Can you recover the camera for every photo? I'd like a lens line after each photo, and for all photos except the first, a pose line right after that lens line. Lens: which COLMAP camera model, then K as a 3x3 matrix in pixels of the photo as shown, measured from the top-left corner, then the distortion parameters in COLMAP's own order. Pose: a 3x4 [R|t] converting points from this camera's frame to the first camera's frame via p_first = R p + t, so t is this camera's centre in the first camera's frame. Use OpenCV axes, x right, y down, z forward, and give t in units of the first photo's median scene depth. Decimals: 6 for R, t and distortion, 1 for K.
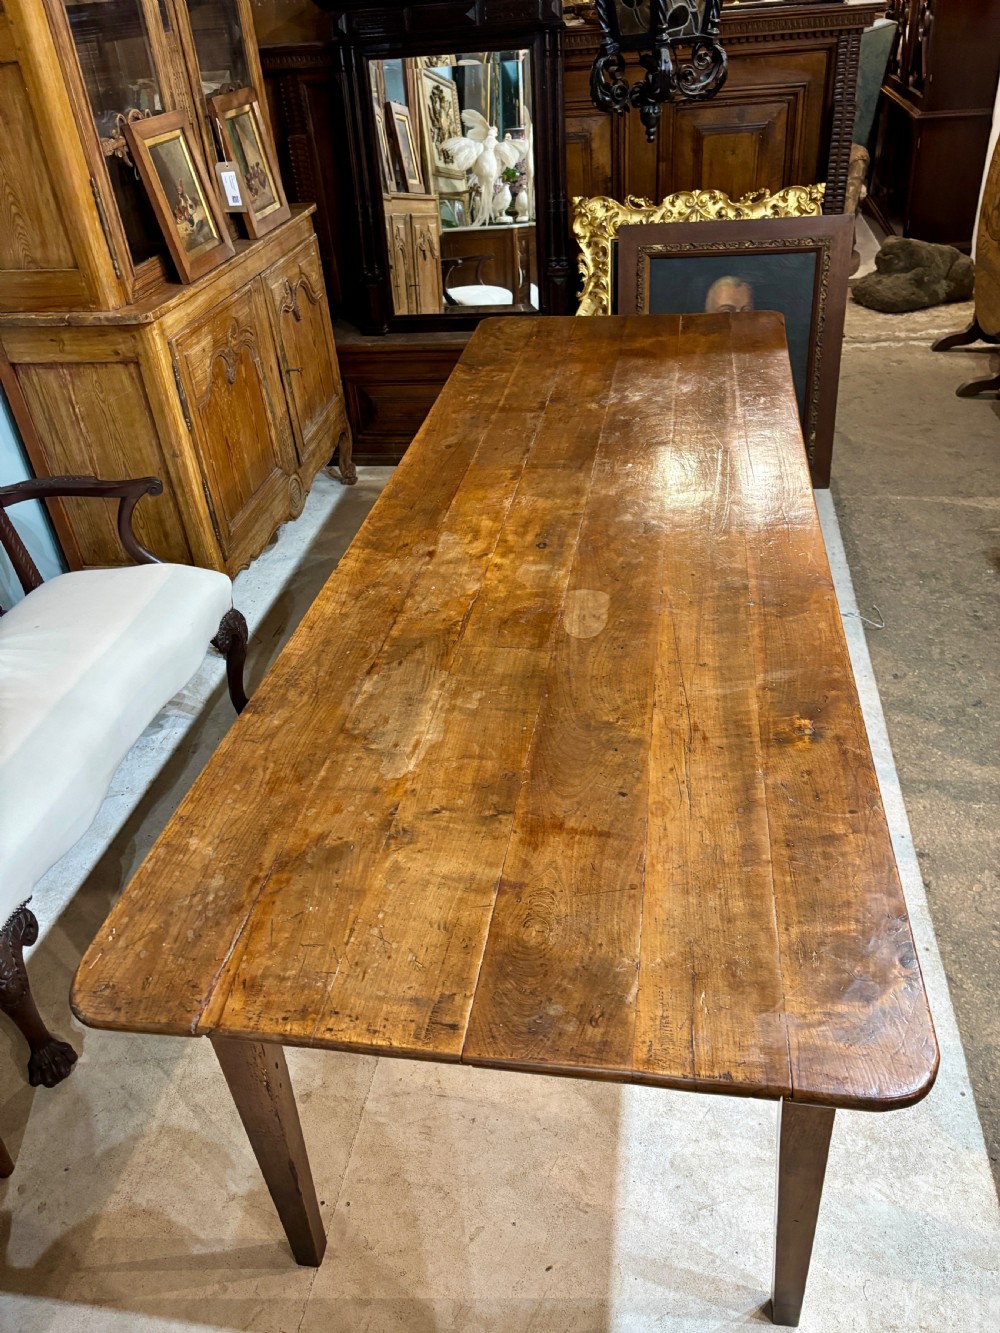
lens RADIAL K [[1006.0, 0, 507.2], [0, 1006.0, 671.7], [0, 0, 1]] dist [0.047150, -0.051070]
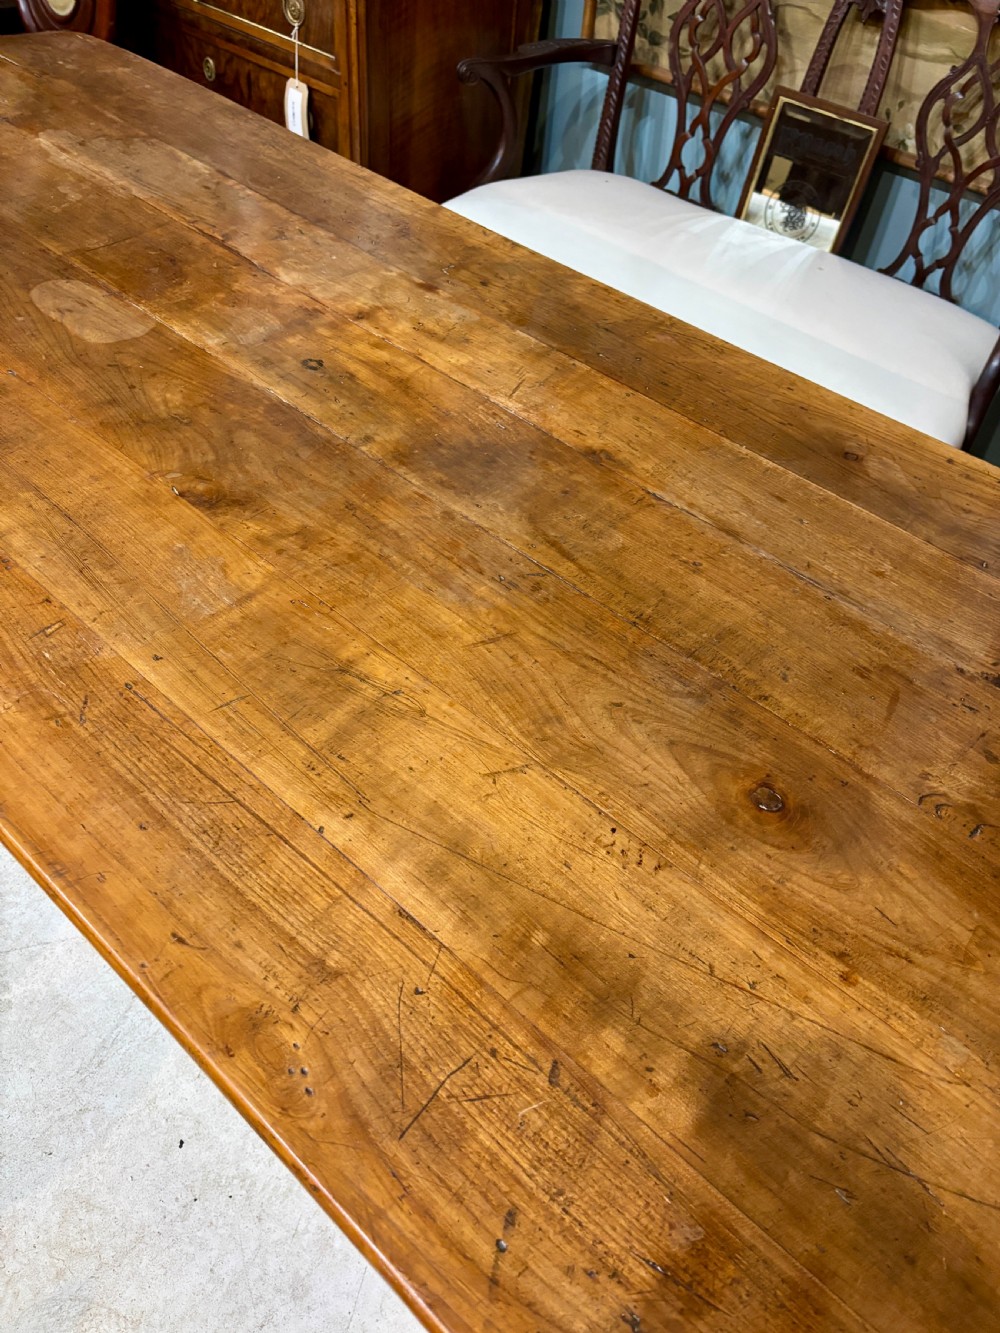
lens RADIAL K [[1006.0, 0, 507.2], [0, 1006.0, 671.7], [0, 0, 1]] dist [0.047150, -0.051070]
pose [[-0.545396, 0.627599, -0.555574, 0.297623], [-0.508618, 0.279044, 0.814520, -0.446341], [0.666222, 0.726811, 0.167018, 0.851088]]
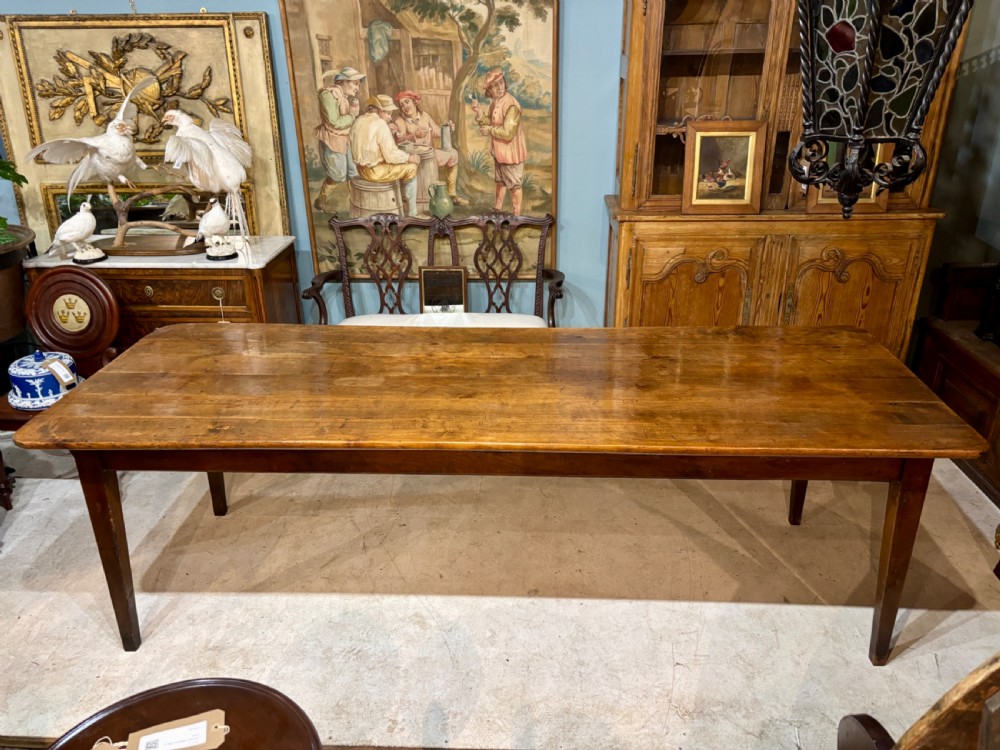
lens RADIAL K [[754.7, 0, 503.4], [0, 754.7, 374.0], [0, 0, 1]] dist [0.047150, -0.051070]
pose [[0.112970, 0.464019, -0.878592, 0.916105], [-0.560169, 0.760072, 0.329396, -0.467901], [0.820639, 0.454948, 0.345794, 0.504445]]
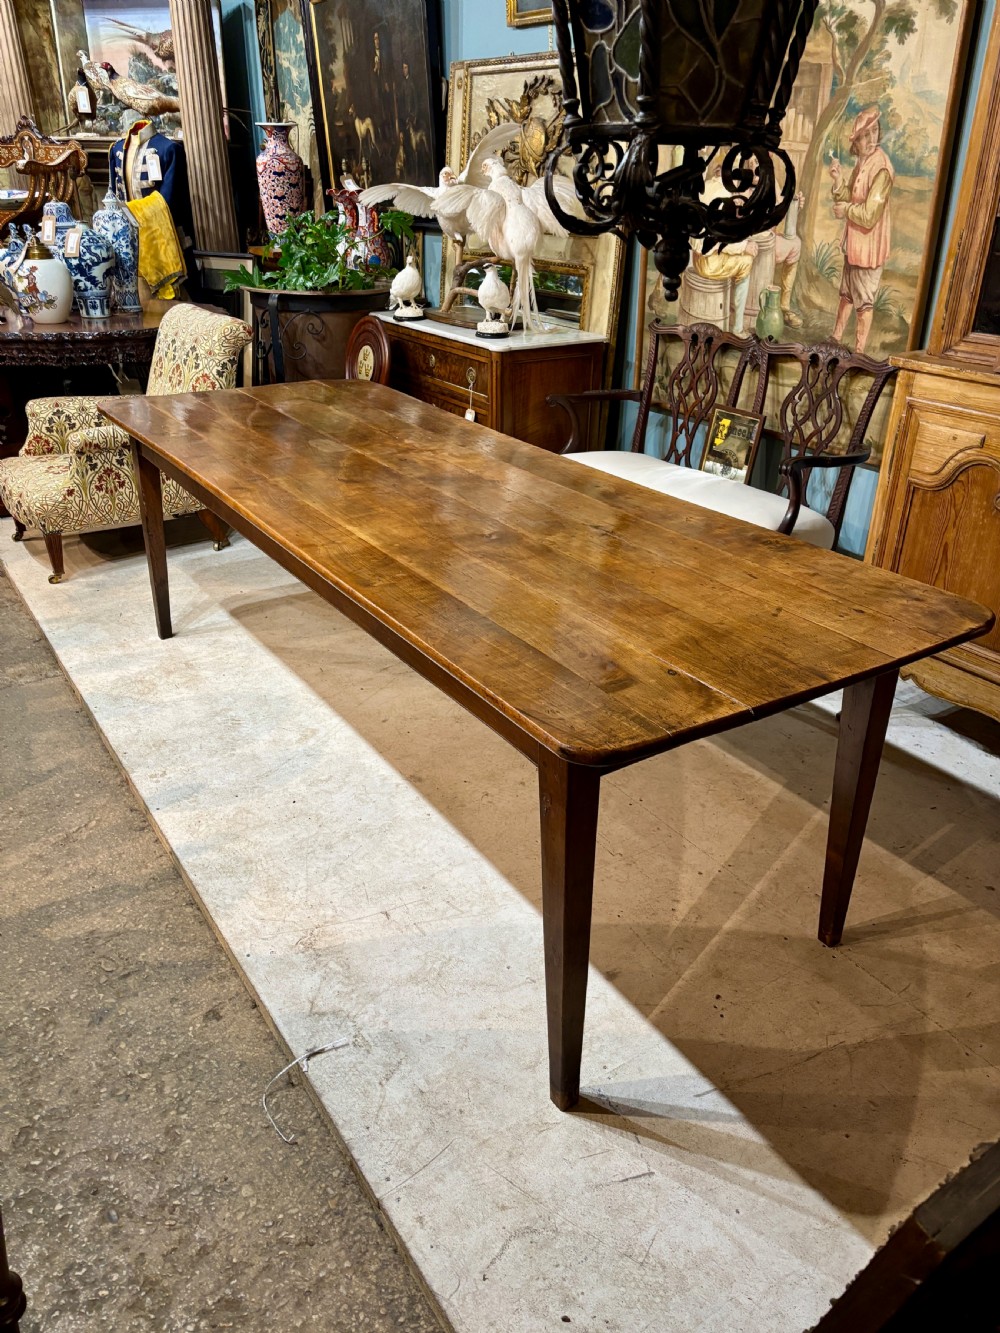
lens RADIAL K [[1004.3, 0, 505.2], [0, 1004.3, 668.9], [0, 0, 1]] dist [0.057987, -0.061537]
pose [[-0.738447, 0.354364, -0.573691, 0.642985], [-0.348150, 0.528251, 0.774430, -0.851159], [0.577483, 0.771607, -0.266713, 1.297353]]
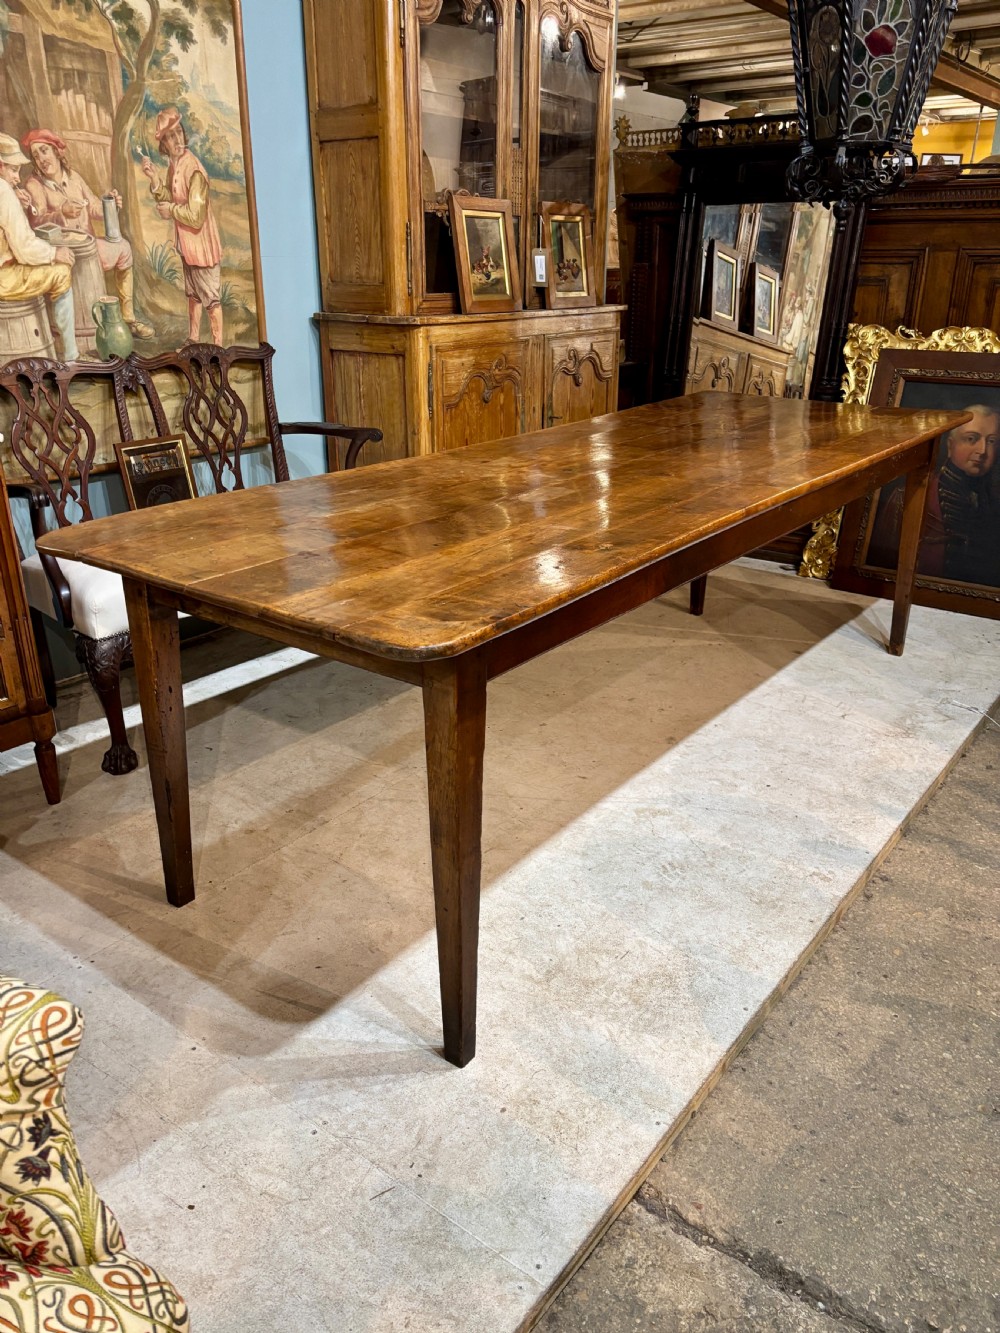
lens RADIAL K [[1005.0, 0, 499.9], [0, 1005.0, 669.7], [0, 0, 1]] dist [0.045091, -0.049129]
pose [[0.878727, 0.243565, -0.410506, 0.404978], [-0.320720, 0.938231, -0.129850, 0.221089], [0.353523, 0.245760, 0.902565, -0.053313]]
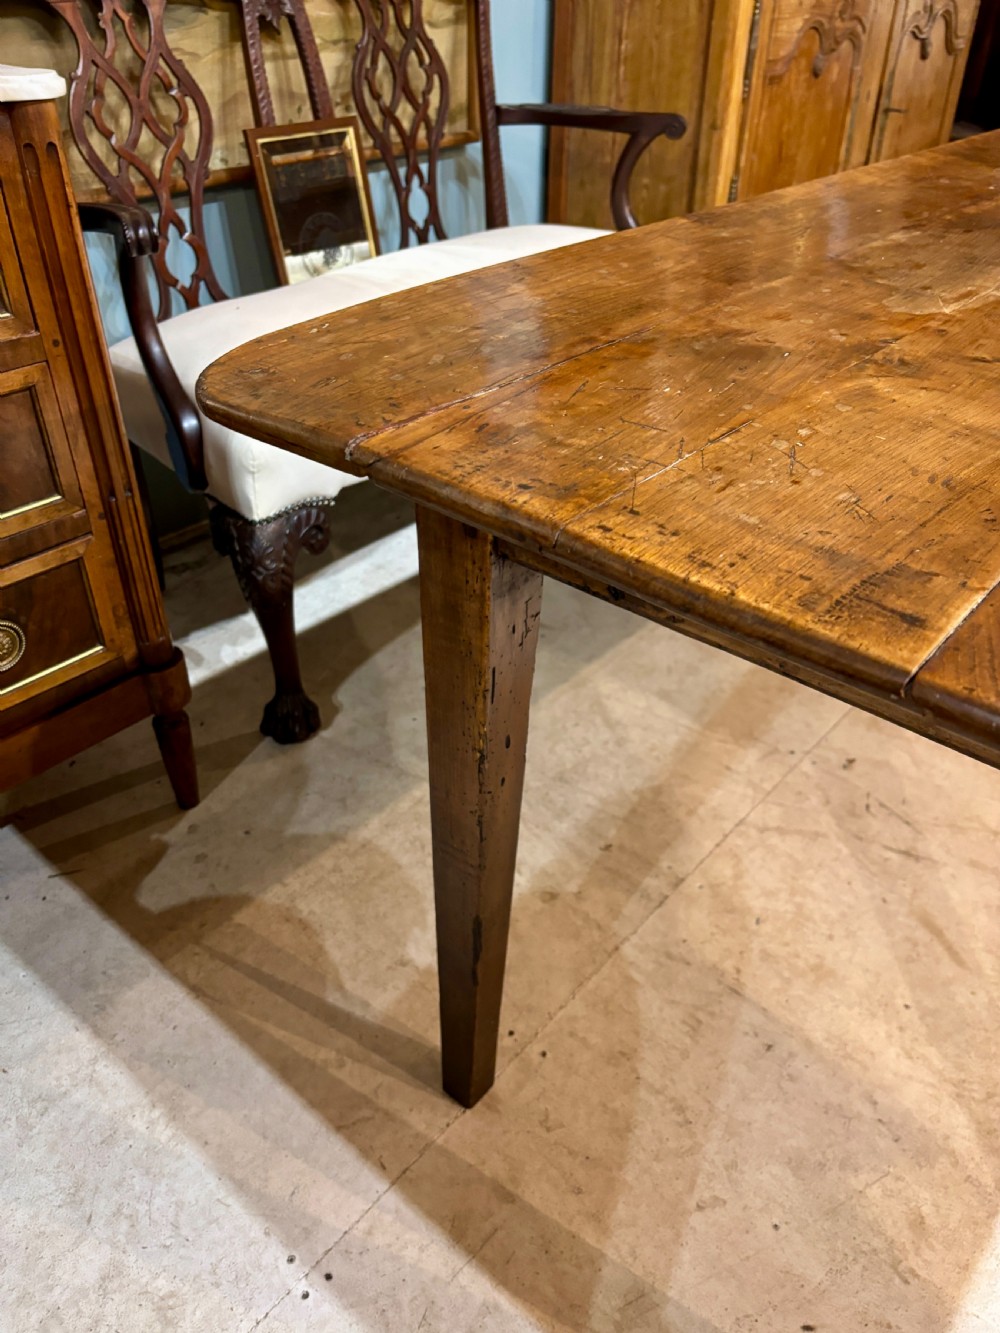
lens RADIAL K [[1019.6, 0, 509.4], [0, 1019.6, 672.3], [0, 0, 1]] dist [0.033552, -0.051364]
pose [[0.849907, 0.369548, -0.375623, -0.013168], [-0.356645, 0.928184, 0.106208, 0.160481], [0.387896, 0.043697, 0.920667, 0.257219]]
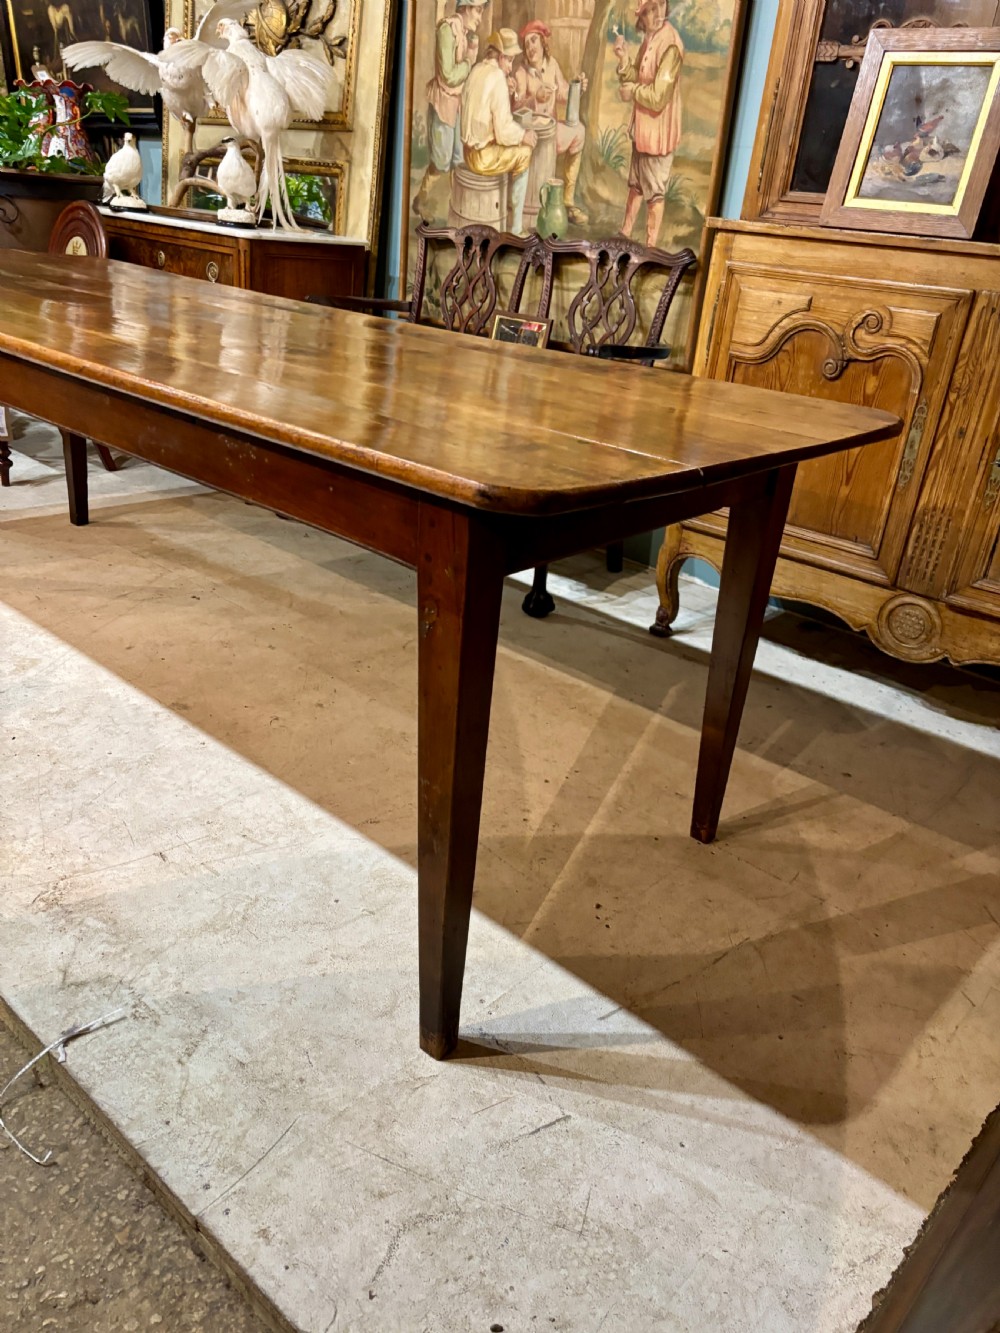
lens RADIAL K [[1006.0, 0, 507.2], [0, 1006.0, 671.7], [0, 0, 1]] dist [0.047150, -0.051070]
pose [[-0.538986, 0.364679, -0.759278, 0.626694], [-0.523099, 0.561605, 0.641068, -0.627261], [0.660198, 0.742704, -0.111934, 1.301828]]
